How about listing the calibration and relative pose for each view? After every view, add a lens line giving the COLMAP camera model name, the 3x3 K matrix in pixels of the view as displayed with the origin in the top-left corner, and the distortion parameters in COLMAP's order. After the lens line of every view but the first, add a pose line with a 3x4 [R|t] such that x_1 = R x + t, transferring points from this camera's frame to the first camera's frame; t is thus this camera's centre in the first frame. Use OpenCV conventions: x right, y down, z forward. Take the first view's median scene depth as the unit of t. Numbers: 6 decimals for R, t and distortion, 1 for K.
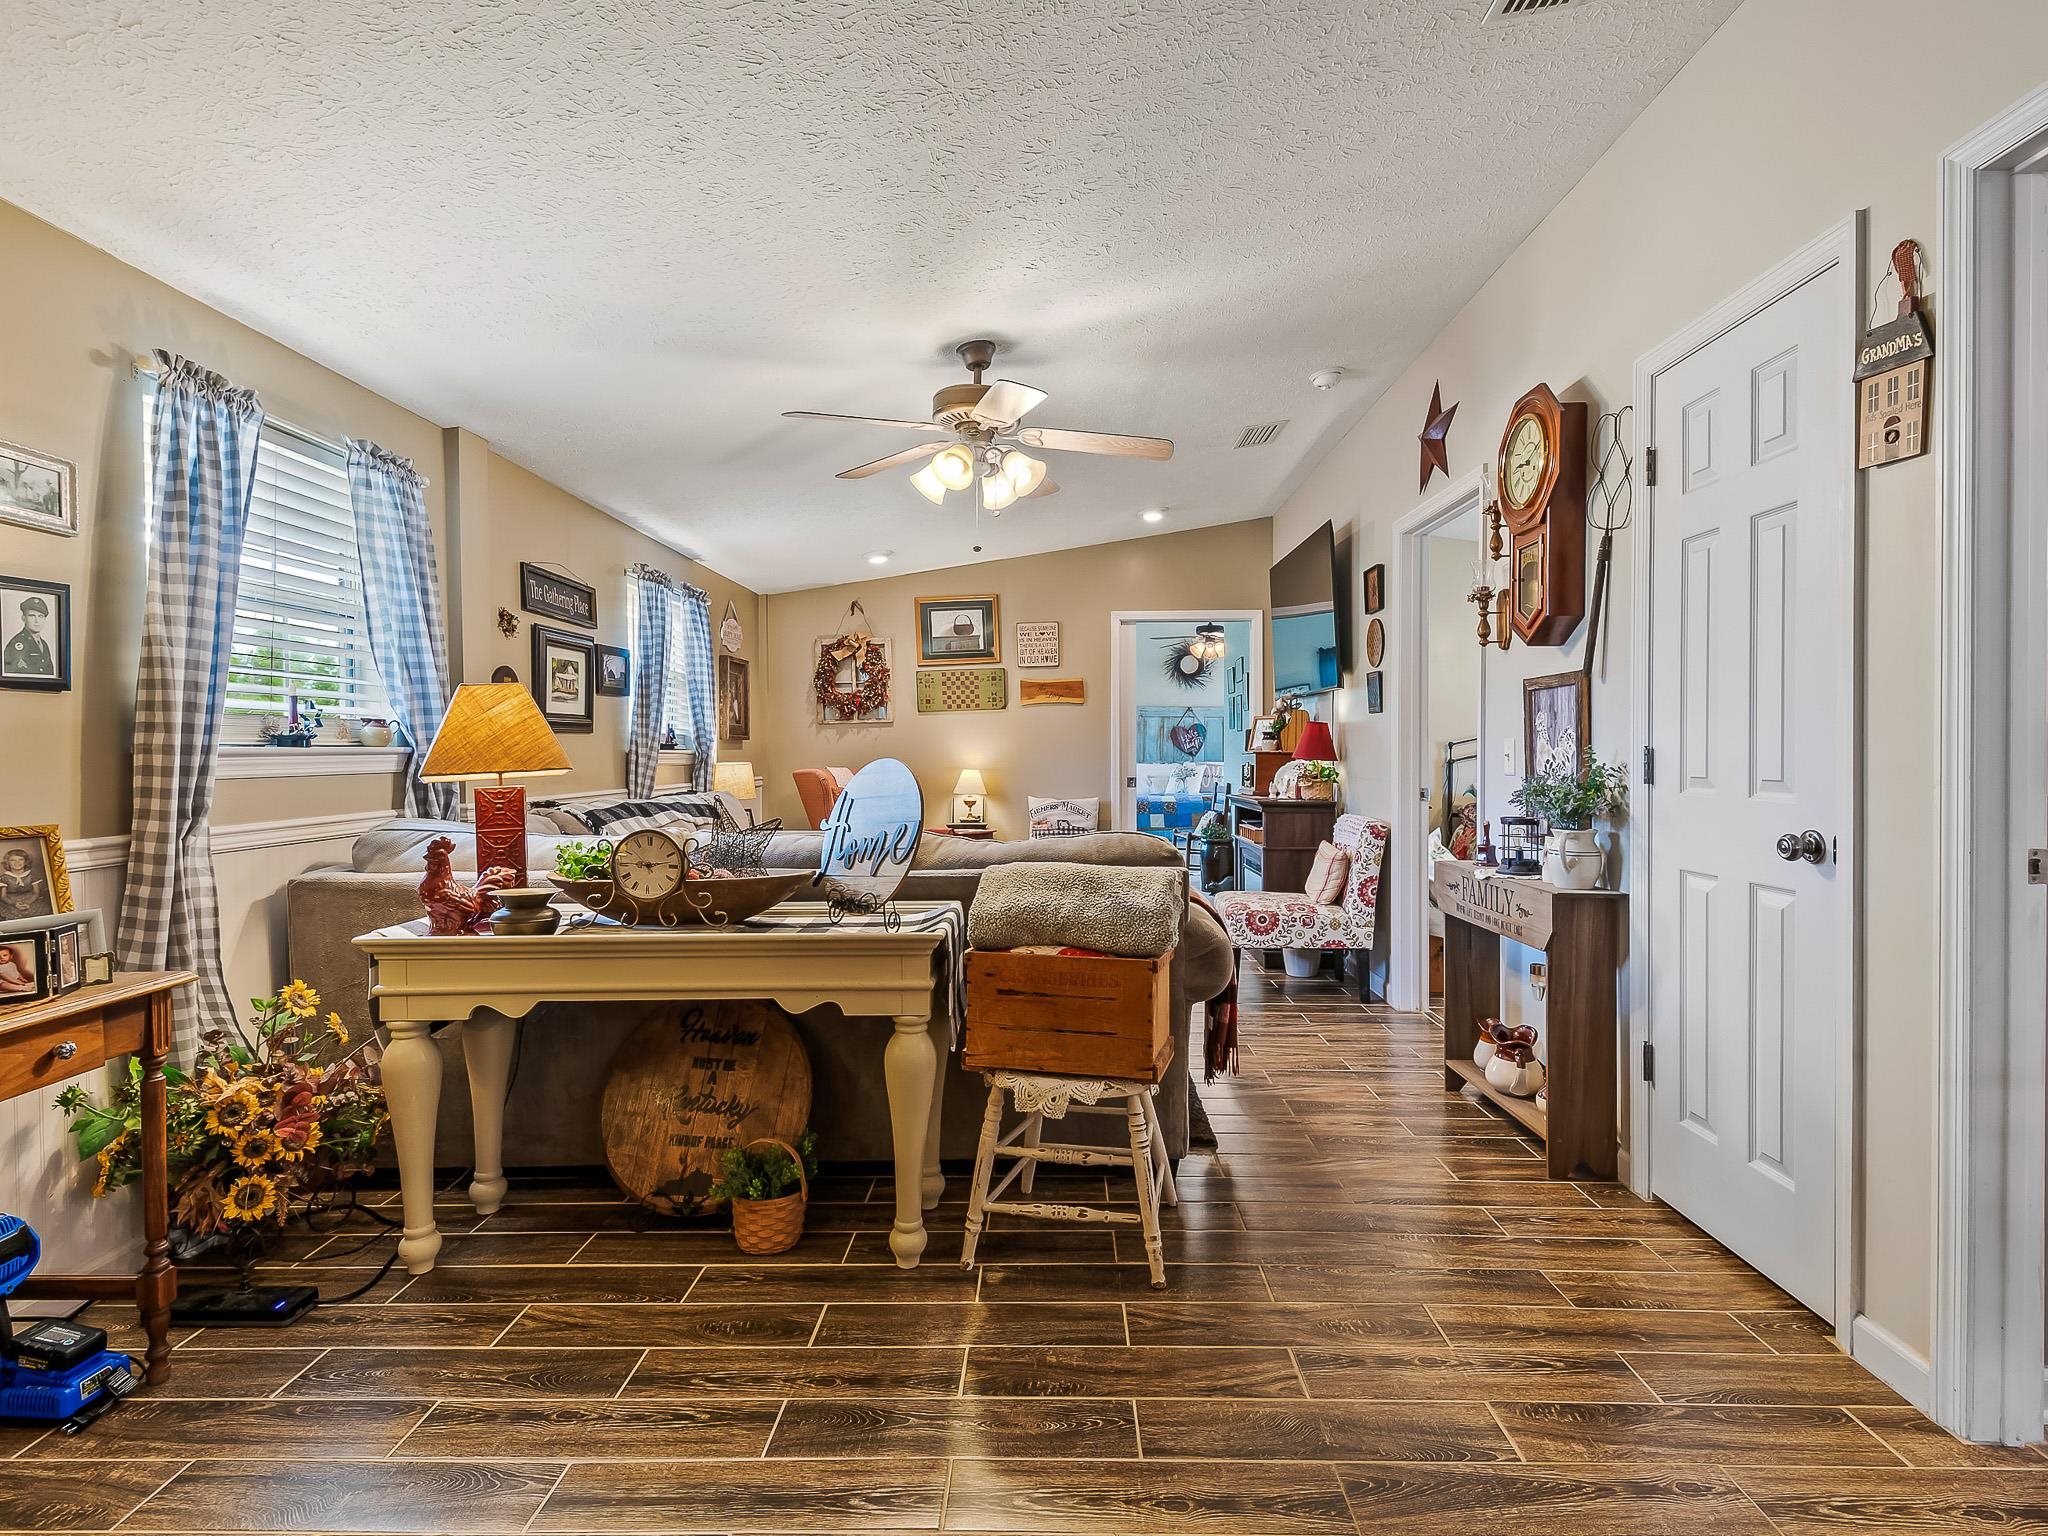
lens RADIAL K [[1075.8, 0, 1039.2], [0, 1075.8, 757.7], [0, 0, 1]] dist [-0.000515, -0.002721]
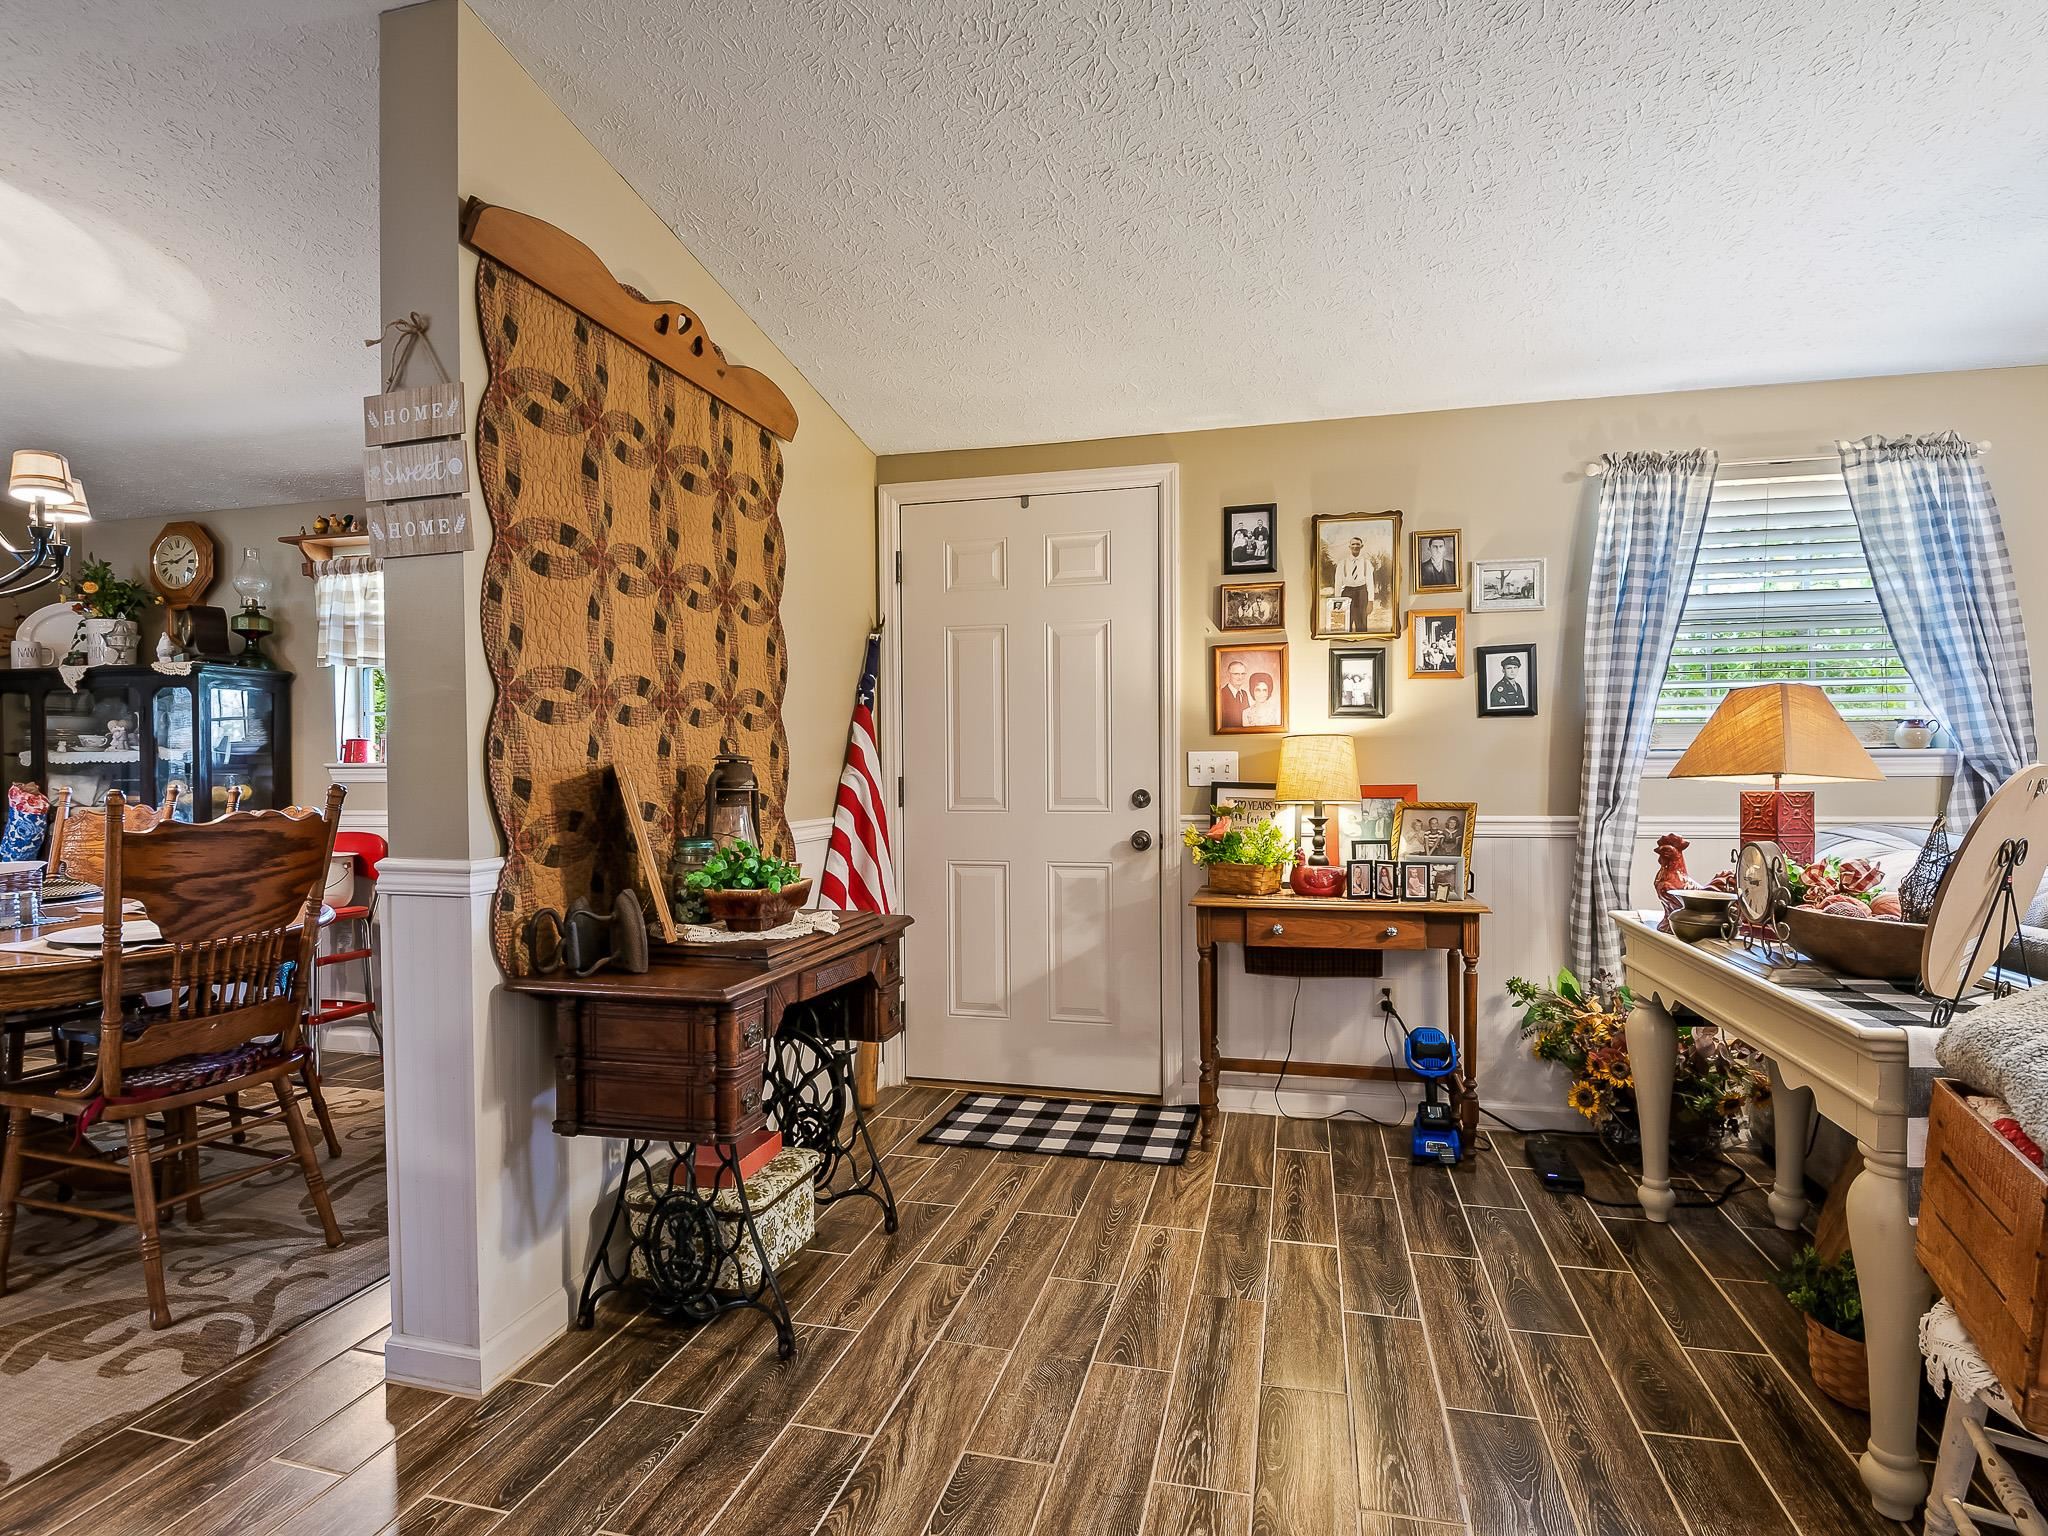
lens RADIAL K [[1075.8, 0, 1033.5], [0, 1075.8, 774.2], [0, 0, 1]] dist [-0.000515, -0.002721]
pose [[-0.241032, 0.015027, -0.970401, 0.693578], [0.000380, 0.999882, 0.015389, -0.003676], [0.970517, 0.003340, -0.241009, 0.670942]]
